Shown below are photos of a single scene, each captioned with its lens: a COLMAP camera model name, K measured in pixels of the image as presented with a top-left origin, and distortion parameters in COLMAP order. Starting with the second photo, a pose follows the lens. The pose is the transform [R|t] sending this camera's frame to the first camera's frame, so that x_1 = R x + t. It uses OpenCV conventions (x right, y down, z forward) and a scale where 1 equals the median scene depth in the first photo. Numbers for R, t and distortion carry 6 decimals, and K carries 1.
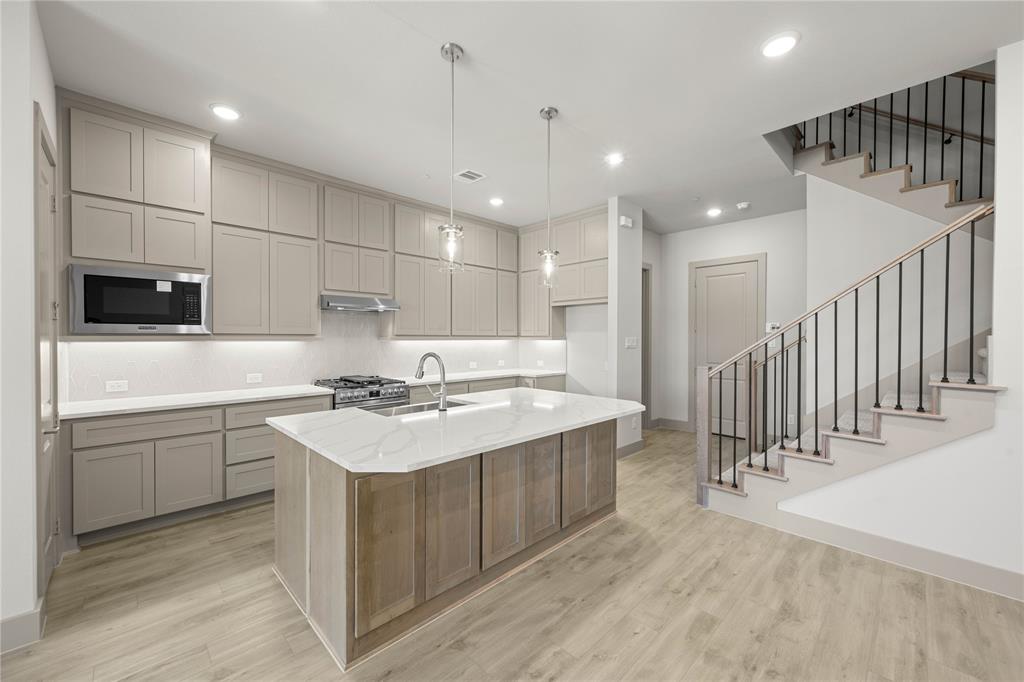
lens RADIAL K [[402.3, 0, 512.0], [0, 402.3, 341.0], [0, 0, 1]] dist [-0.001897, 0.000189]
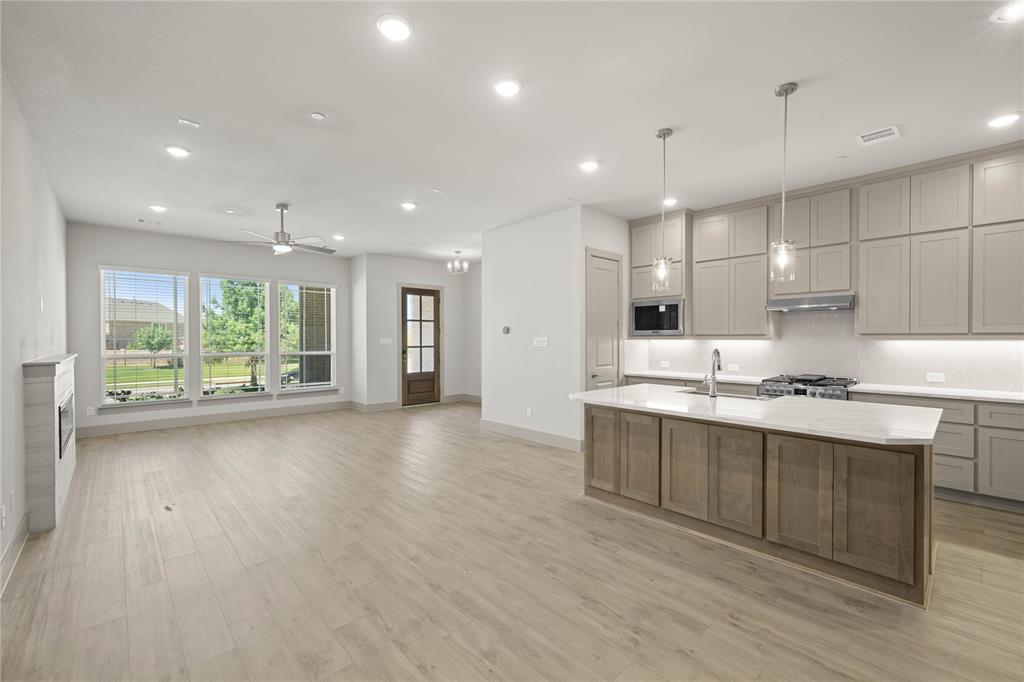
lens RADIAL K [[427.8, 0, 512.0], [0, 427.8, 341.0], [0, 0, 1]] dist [-0.000411, -0.000038]
pose [[-0.030928, 0.005139, -0.999508, 1.134035], [-0.007966, 0.999954, 0.005388, 0.002665], [0.999490, 0.008128, -0.030886, 0.433434]]
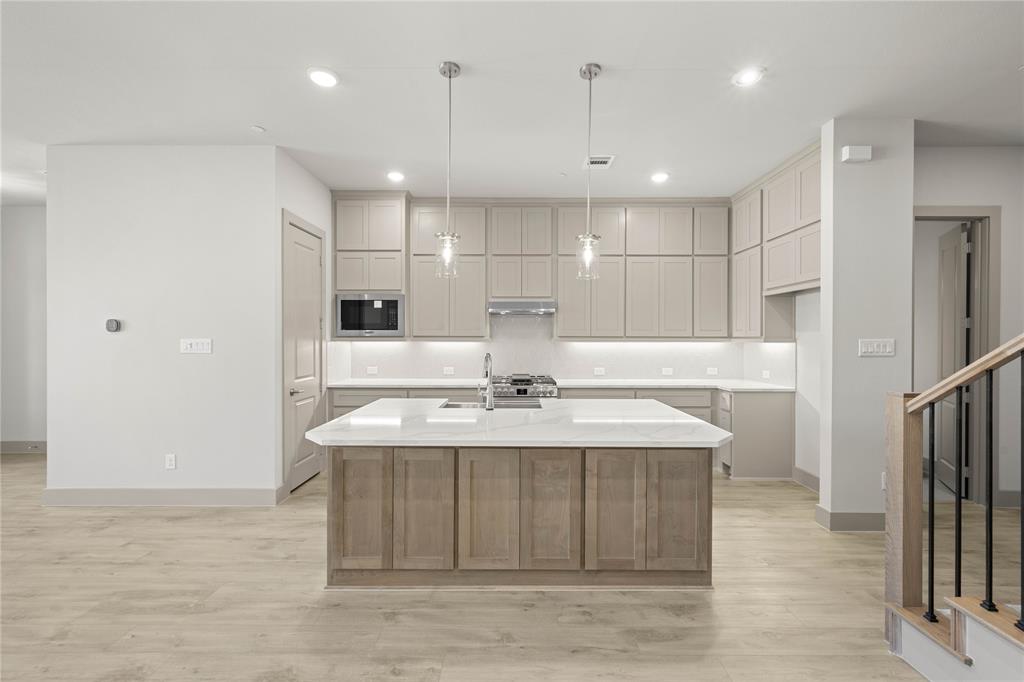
lens RADIAL K [[419.1, 0, 512.0], [0, 419.1, 341.0], [0, 0, 1]] dist [-0.000428, 0.000224]
pose [[0.707911, 0.003186, -0.706294, 0.624027], [-0.006809, 0.999974, -0.002314, -0.000495], [0.706269, 0.006448, 0.707915, 0.281528]]
